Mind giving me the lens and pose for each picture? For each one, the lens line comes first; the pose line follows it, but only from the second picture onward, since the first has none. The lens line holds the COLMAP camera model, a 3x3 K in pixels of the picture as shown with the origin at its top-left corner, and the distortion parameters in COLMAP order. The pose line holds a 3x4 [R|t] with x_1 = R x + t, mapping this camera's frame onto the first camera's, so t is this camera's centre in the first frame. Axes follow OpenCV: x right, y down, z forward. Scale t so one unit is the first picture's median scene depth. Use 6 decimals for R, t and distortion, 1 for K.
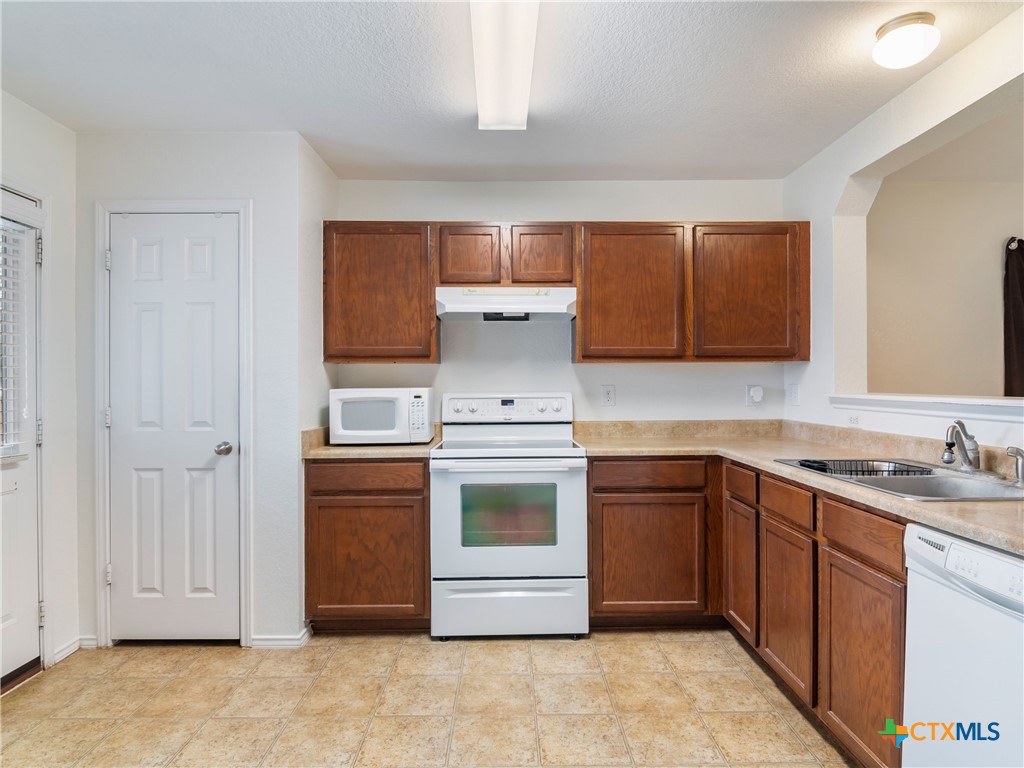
lens RADIAL K [[587.1, 0, 509.3], [0, 587.1, 384.7], [0, 0, 1]] dist [-0.003388, -0.006167]
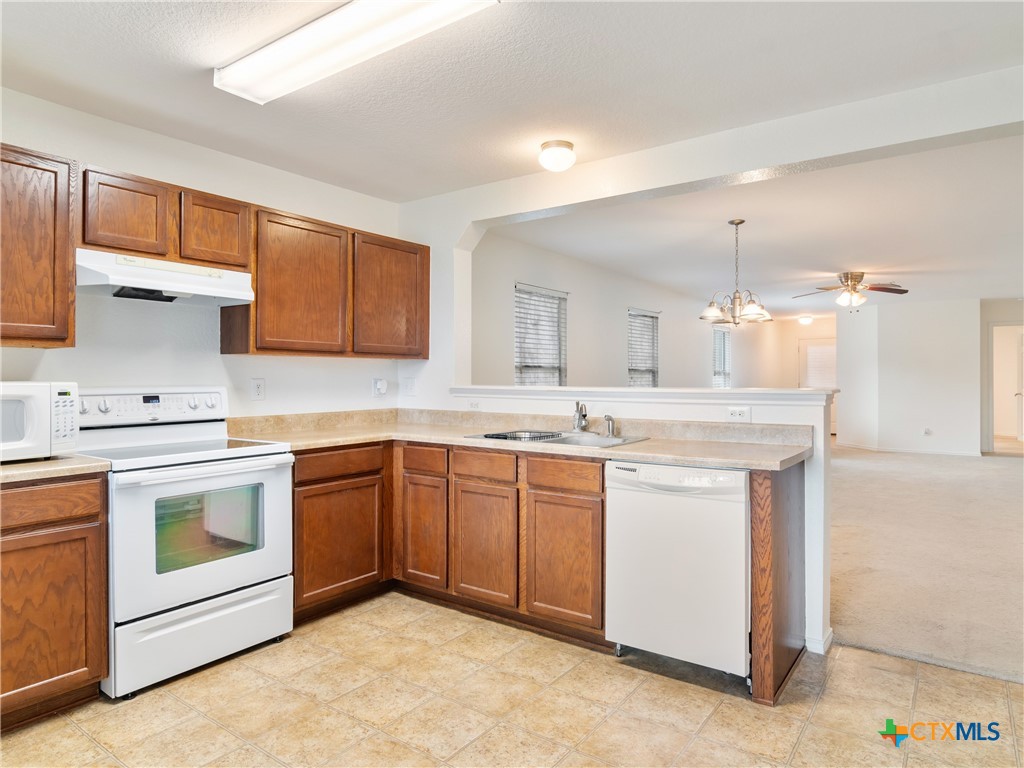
lens RADIAL K [[639.6, 0, 513.3], [0, 639.6, 378.5], [0, 0, 1]] dist [0.000236, -0.009182]
pose [[0.585029, 0.002475, 0.811009, -0.510226], [-0.003243, 0.999994, -0.000712, 0.000278], [-0.811006, -0.002214, 0.585034, 0.071869]]
